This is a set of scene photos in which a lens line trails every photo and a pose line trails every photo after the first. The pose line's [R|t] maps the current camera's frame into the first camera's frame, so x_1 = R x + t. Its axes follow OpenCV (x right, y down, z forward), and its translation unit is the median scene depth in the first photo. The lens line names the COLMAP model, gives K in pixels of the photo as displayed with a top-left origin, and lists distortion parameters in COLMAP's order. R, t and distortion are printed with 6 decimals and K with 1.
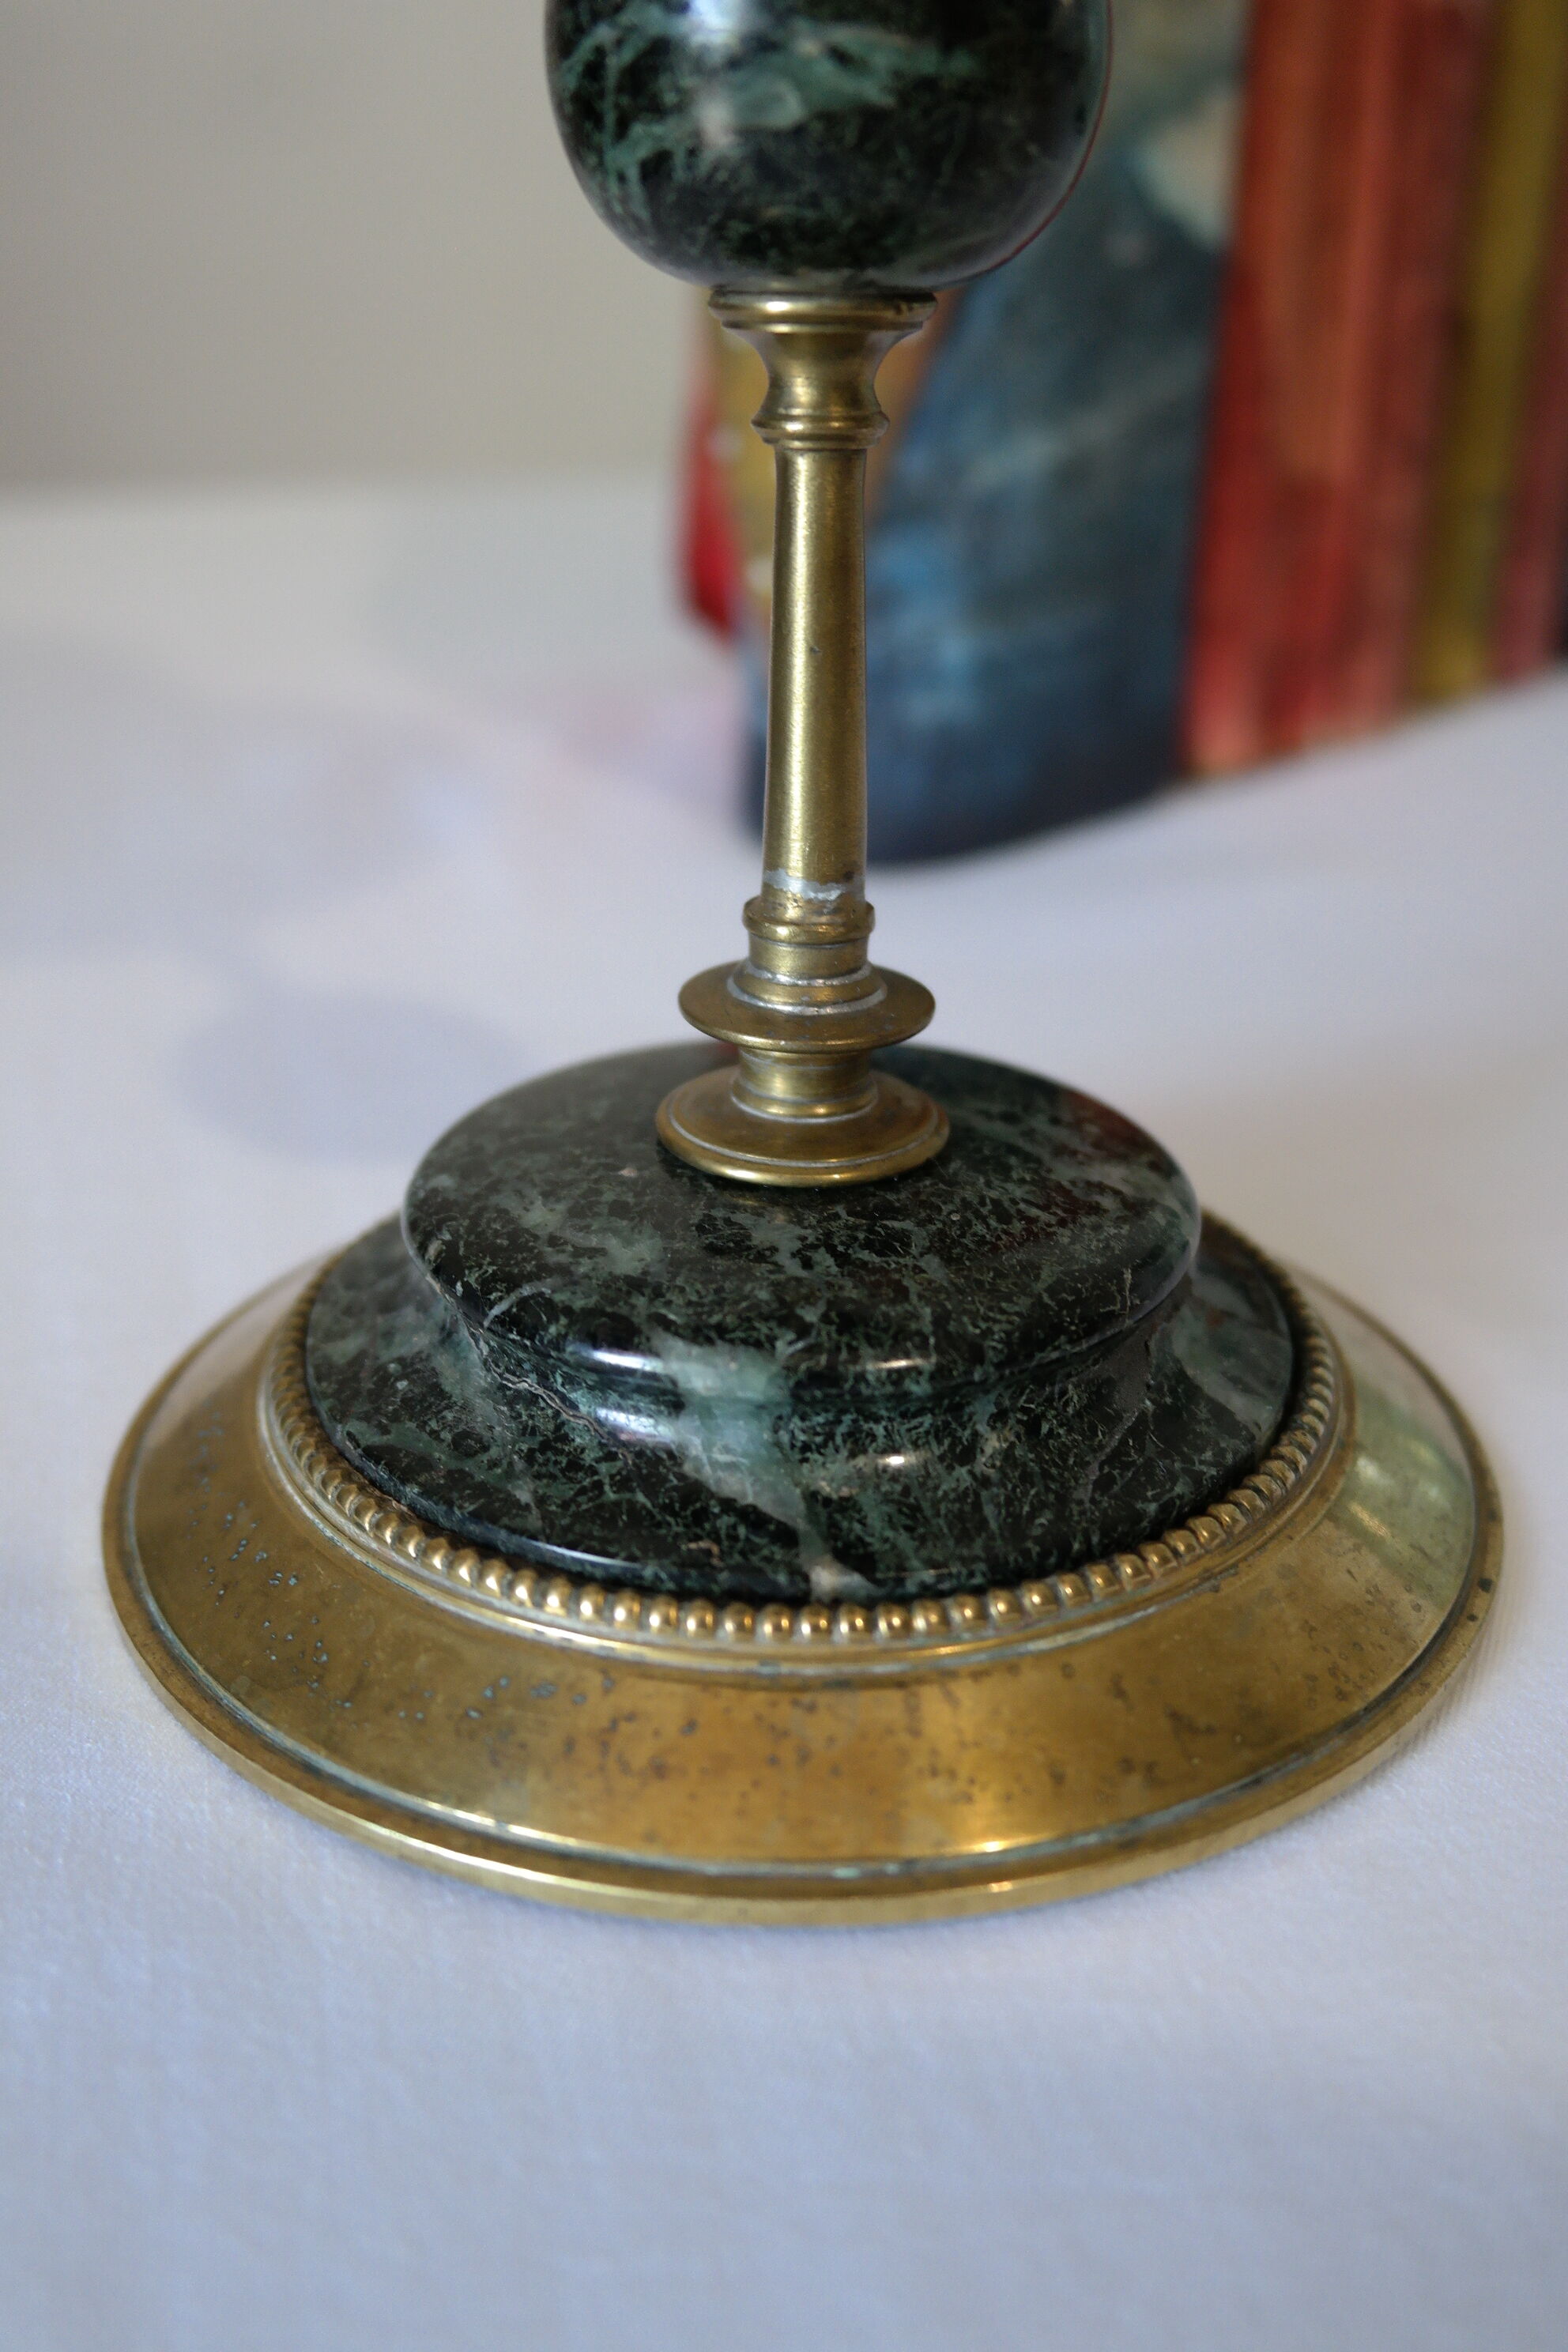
lens RADIAL K [[2335.1, 0, 784.0], [0, 2335.1, 1176.0], [0, 0, 1]] dist [-0.015899, -0.008560]
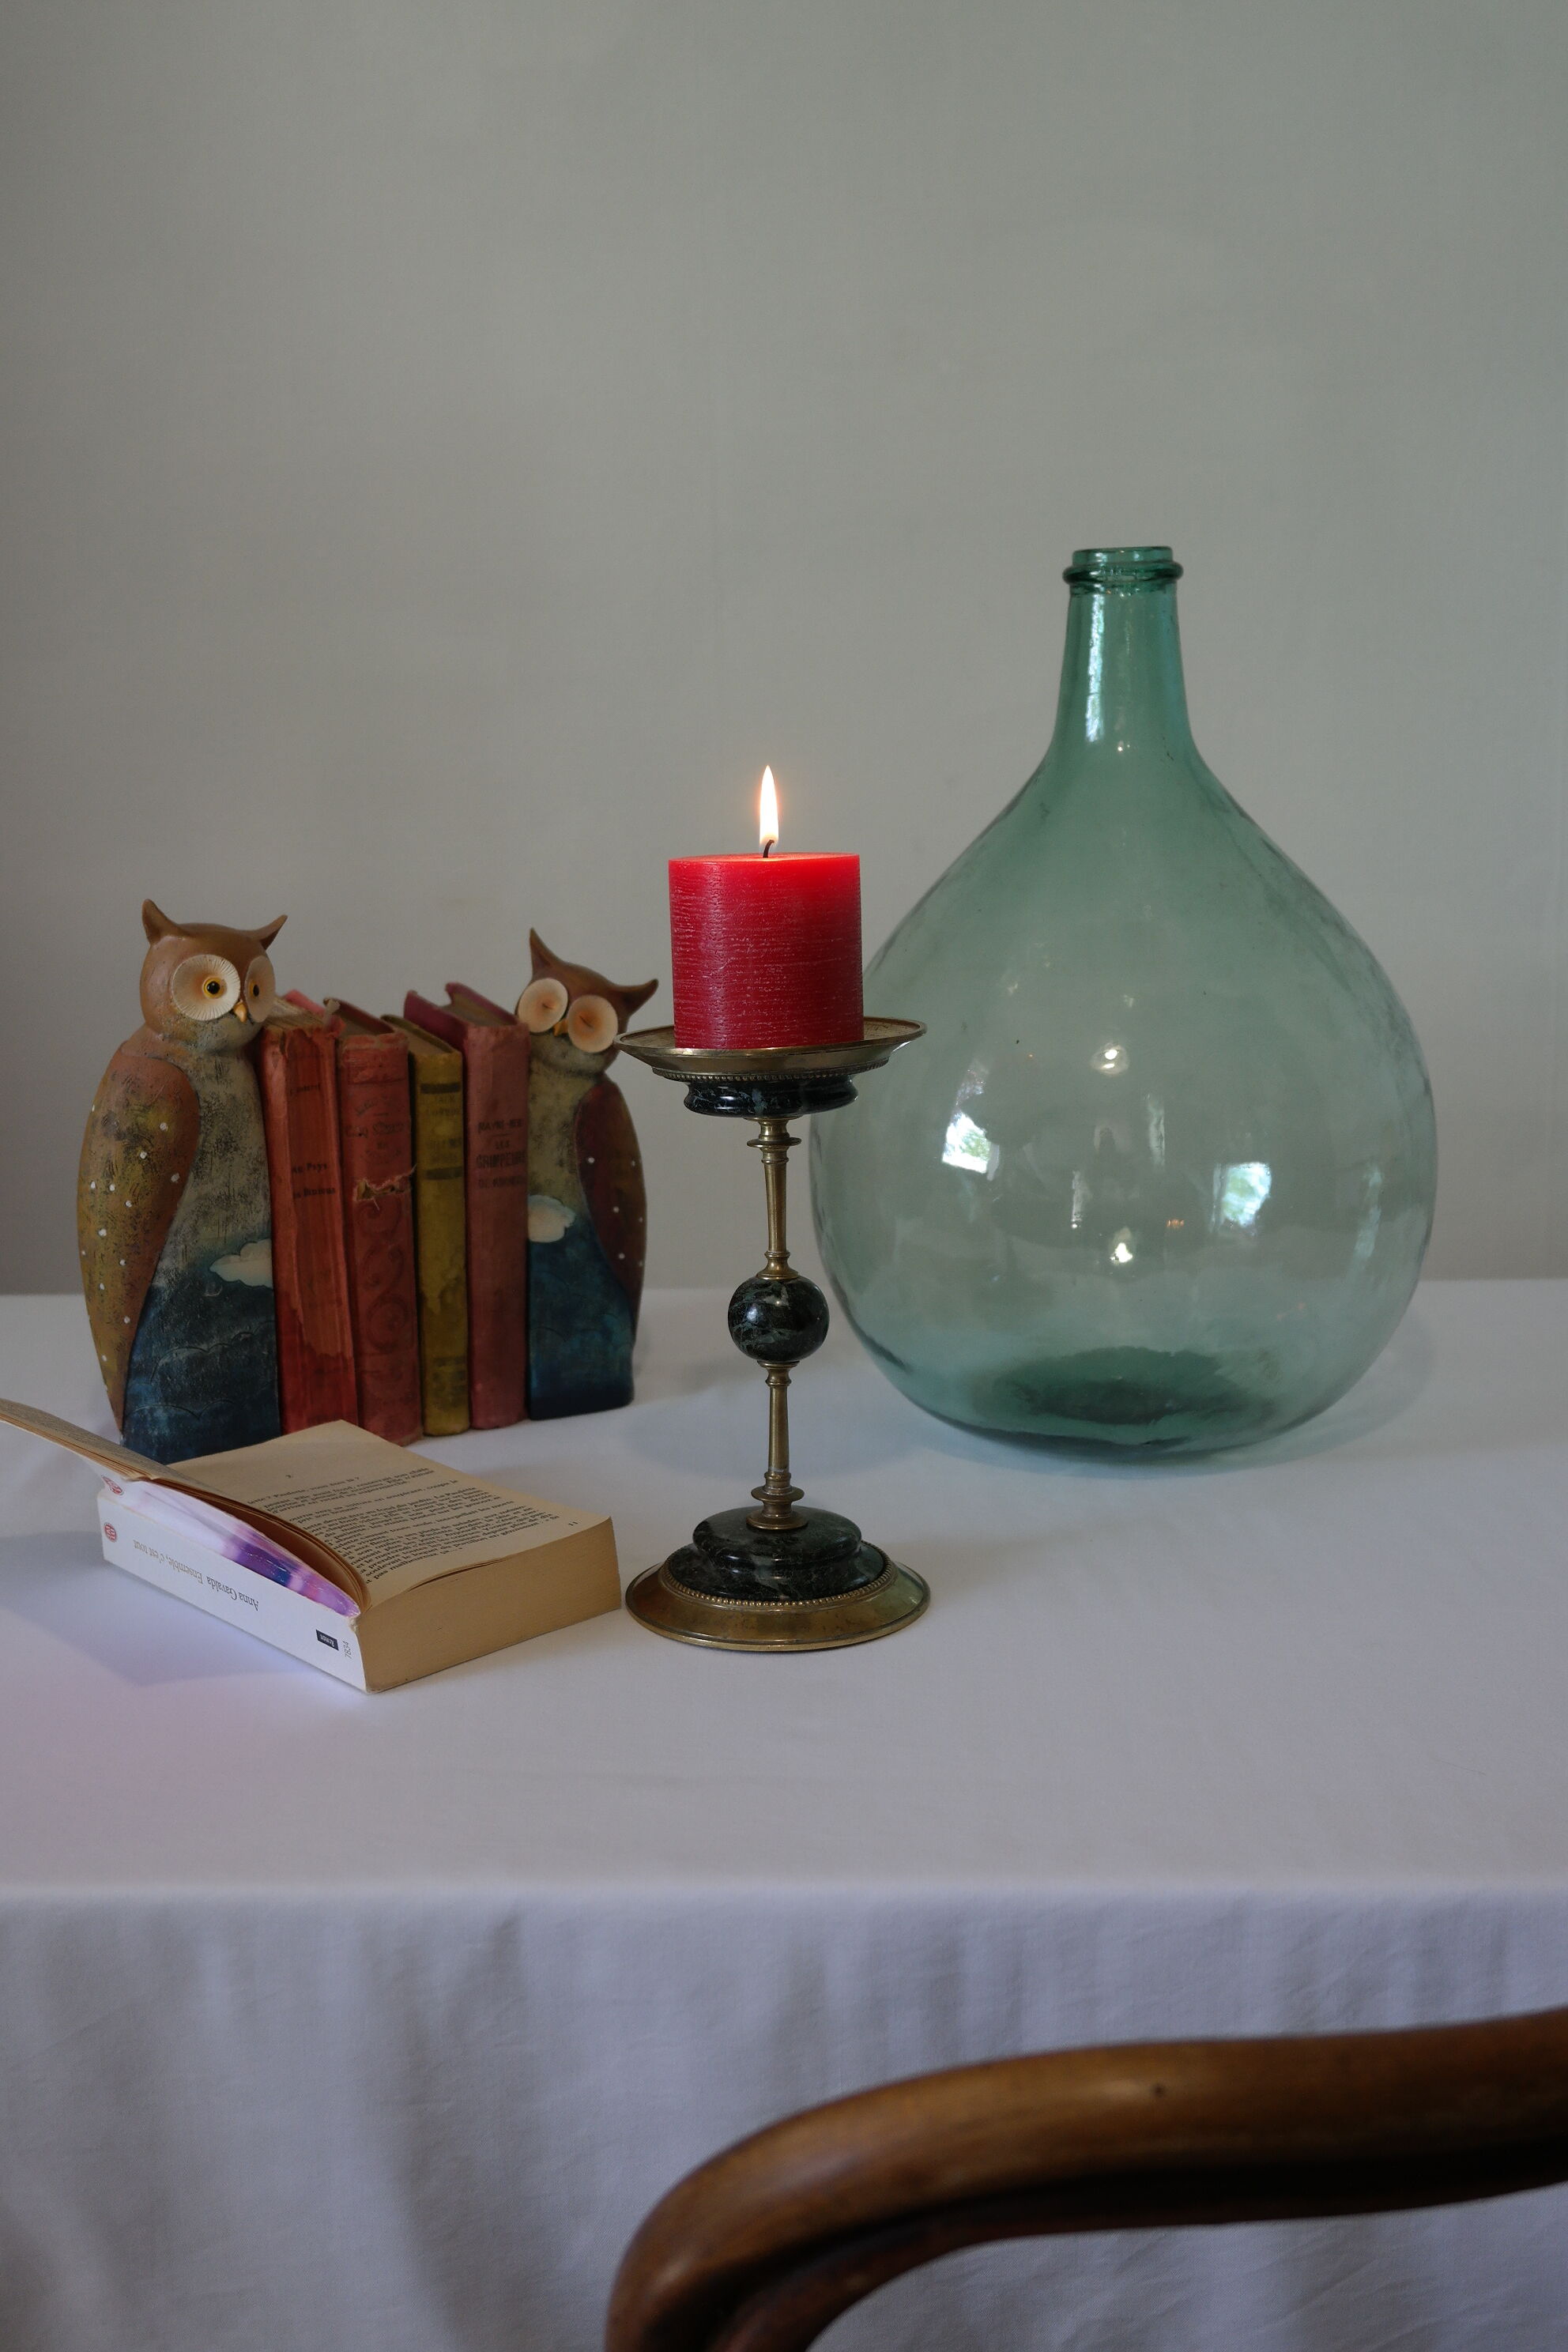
lens RADIAL K [[2799.6, 0, 785.6], [0, 2799.6, 1216.6], [0, 0, 1]] dist [0.004264, 0.002473]
pose [[0.999840, -0.010089, 0.014772, -0.059457], [0.013067, 0.975880, -0.217914, 0.698908], [-0.012217, 0.218072, 0.975856, -5.309453]]
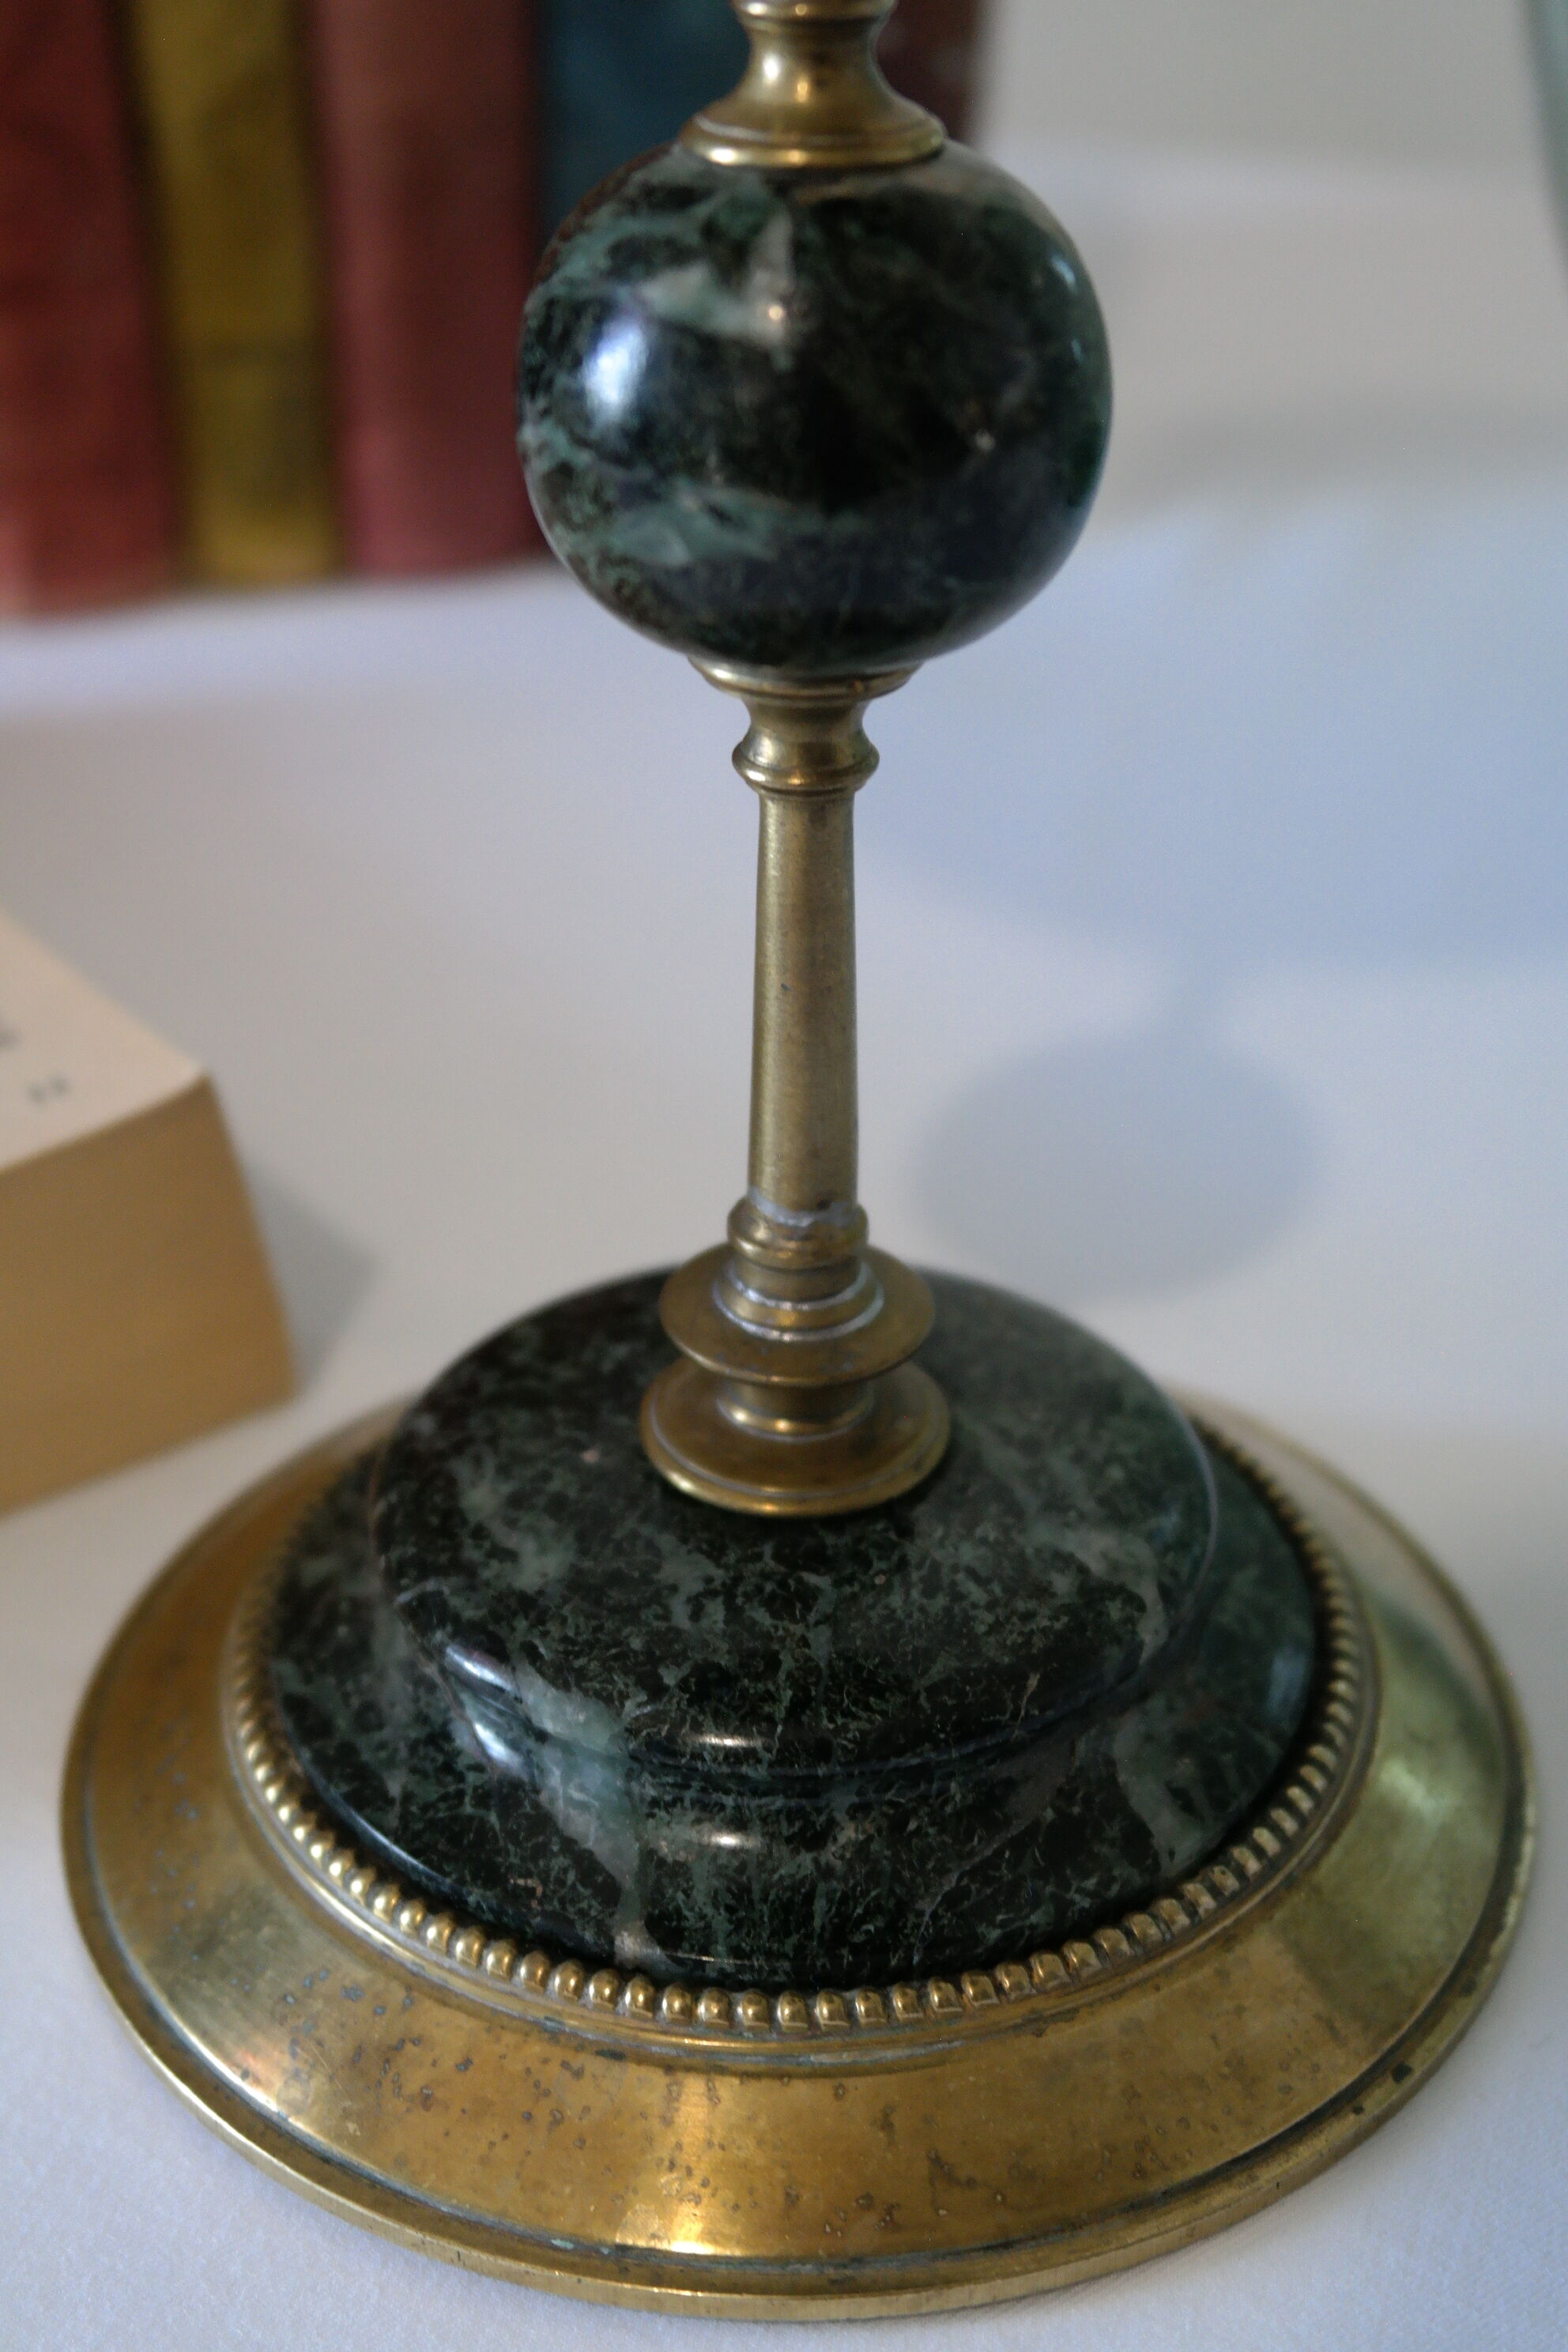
lens RADIAL K [[3319.8, 0, 784.0], [0, 3319.8, 1176.0], [0, 0, 1]] dist [-0.012944, 0.070663]
pose [[0.947020, 0.154592, -0.281522, 0.415603], [-0.122319, 0.984083, 0.128916, -0.332829], [0.296970, -0.087650, 0.950855, -0.297213]]
